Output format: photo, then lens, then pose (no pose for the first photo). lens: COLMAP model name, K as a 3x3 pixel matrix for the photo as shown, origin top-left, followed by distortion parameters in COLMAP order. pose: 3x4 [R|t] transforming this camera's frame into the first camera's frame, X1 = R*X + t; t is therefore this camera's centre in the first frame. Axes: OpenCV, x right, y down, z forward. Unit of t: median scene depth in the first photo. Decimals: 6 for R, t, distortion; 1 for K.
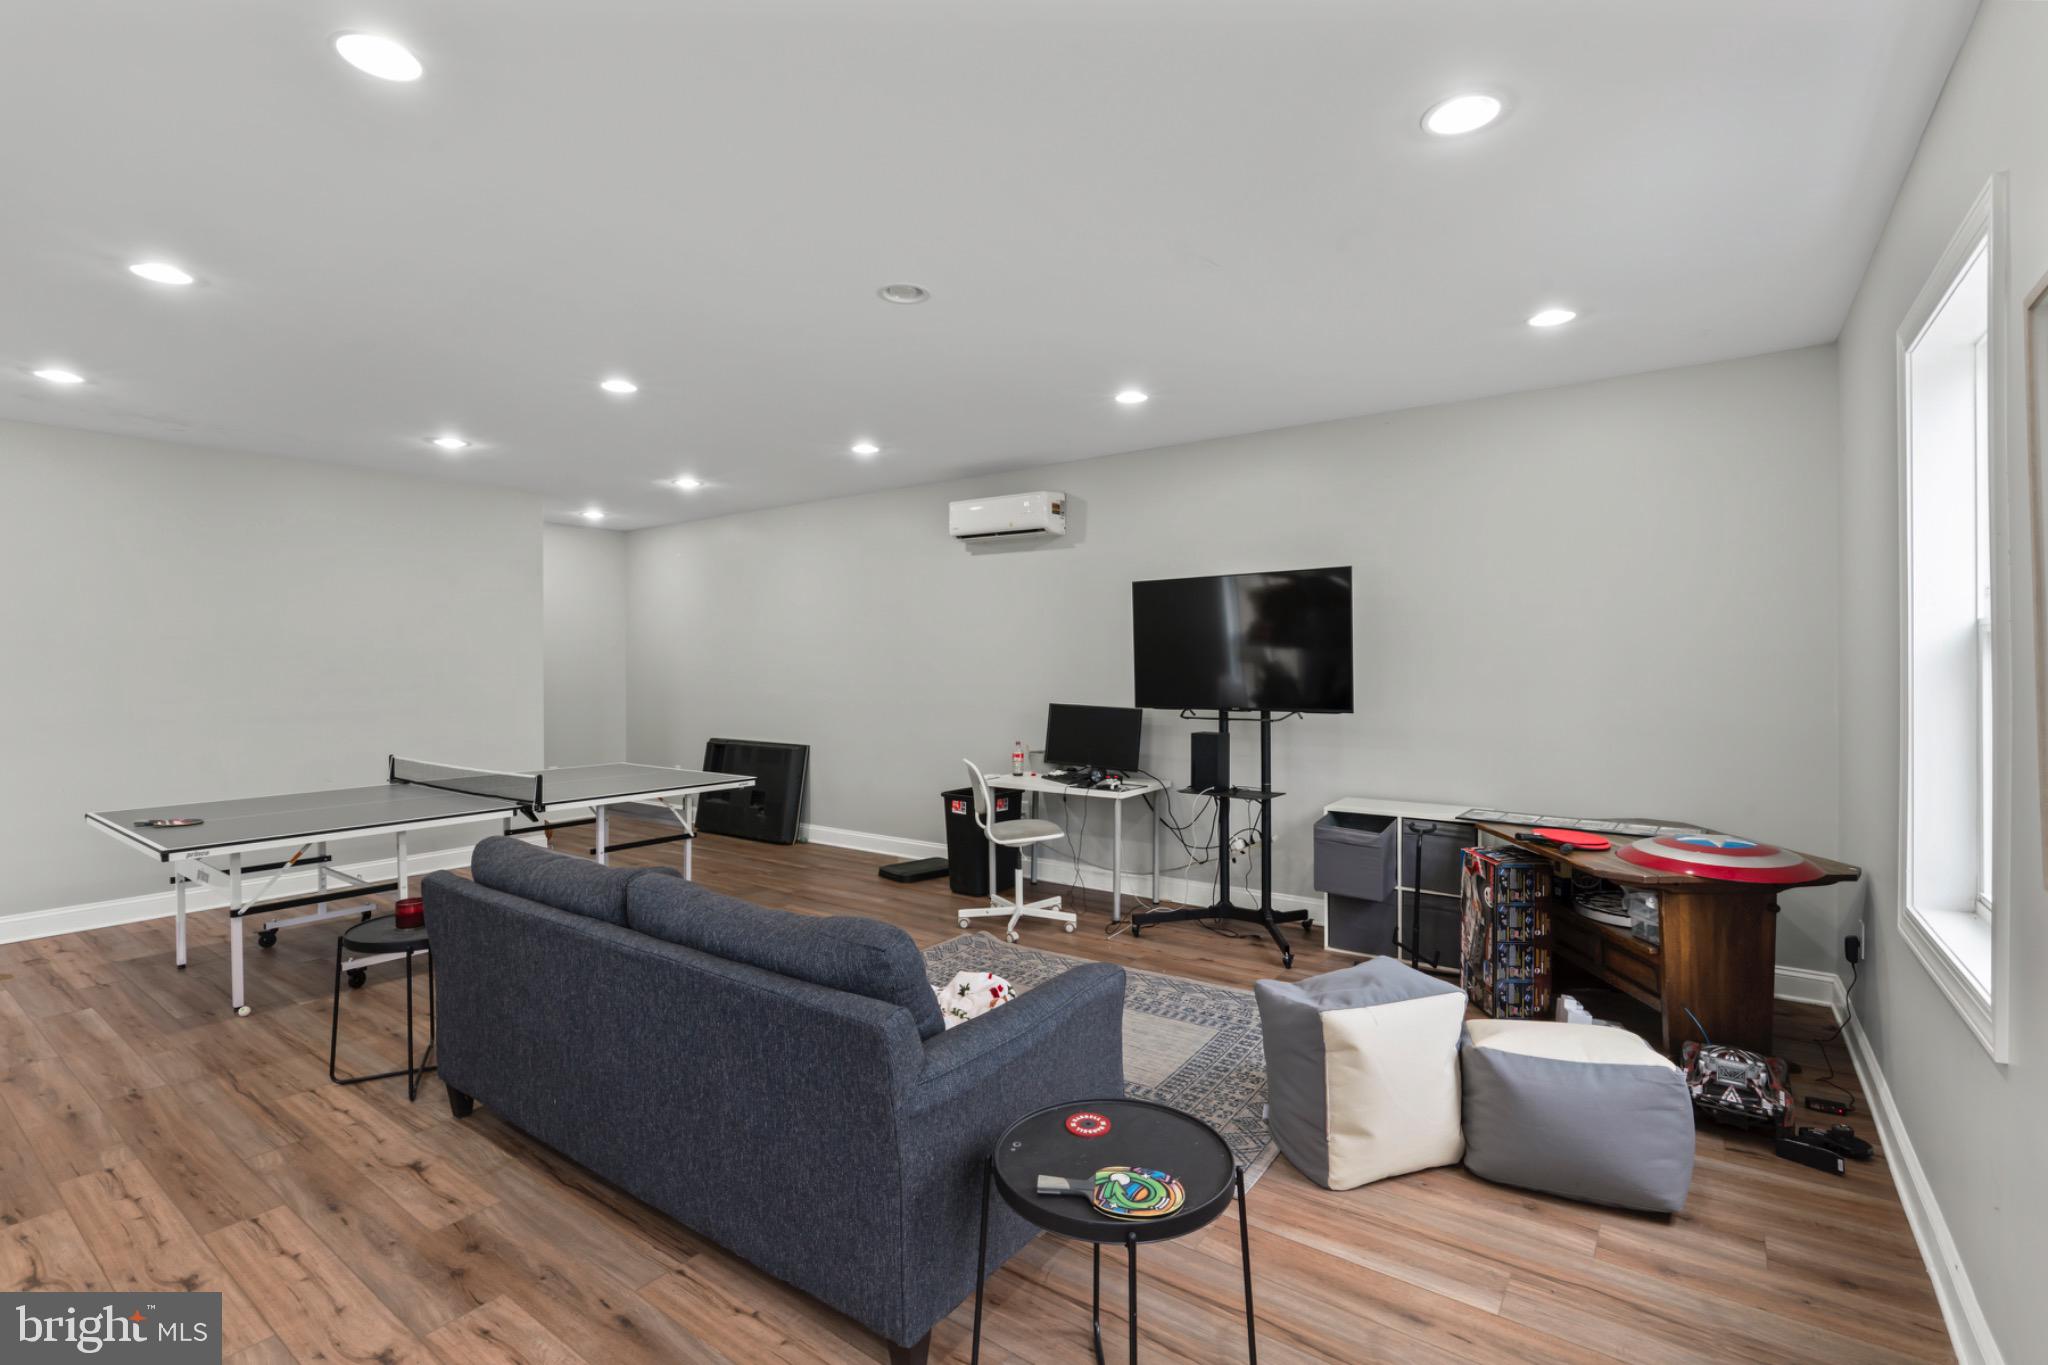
lens RADIAL K [[920.4, 0, 1029.6], [0, 920.4, 666.5], [0, 0, 1]] dist [0.004846, 0.000184]
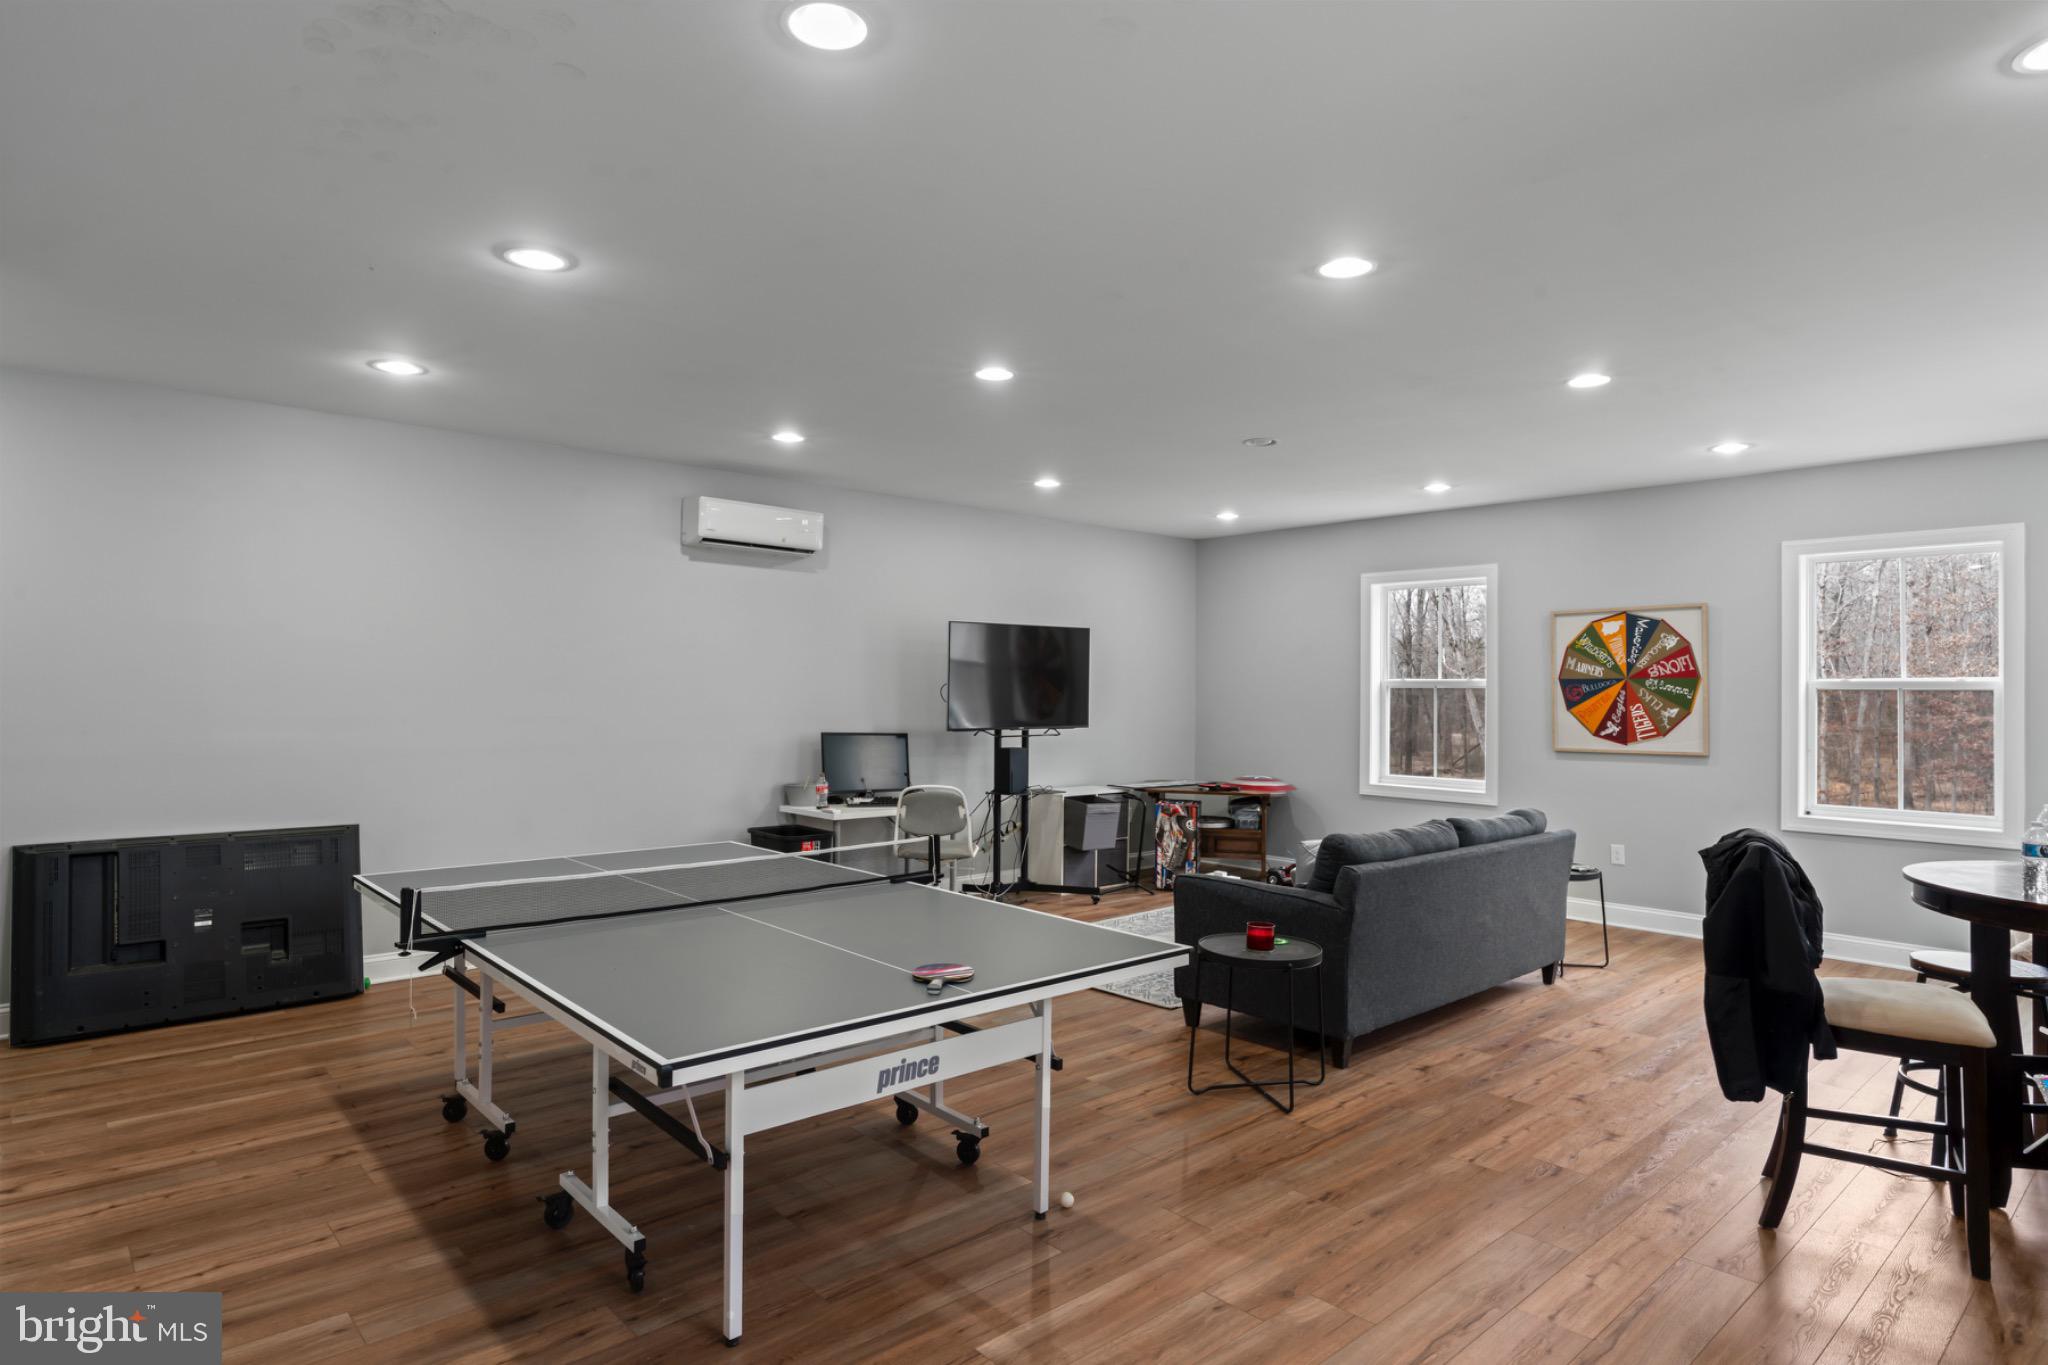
lens RADIAL K [[1102.2, 0, 1022.1], [0, 1102.2, 697.4], [0, 0, 1]] dist [0.004291, 0.000530]
pose [[0.211234, 0.005989, 0.977417, -1.917632], [0.005113, 0.999961, -0.007232, 0.021879], [-0.977422, 0.006525, 0.211195, 1.014301]]
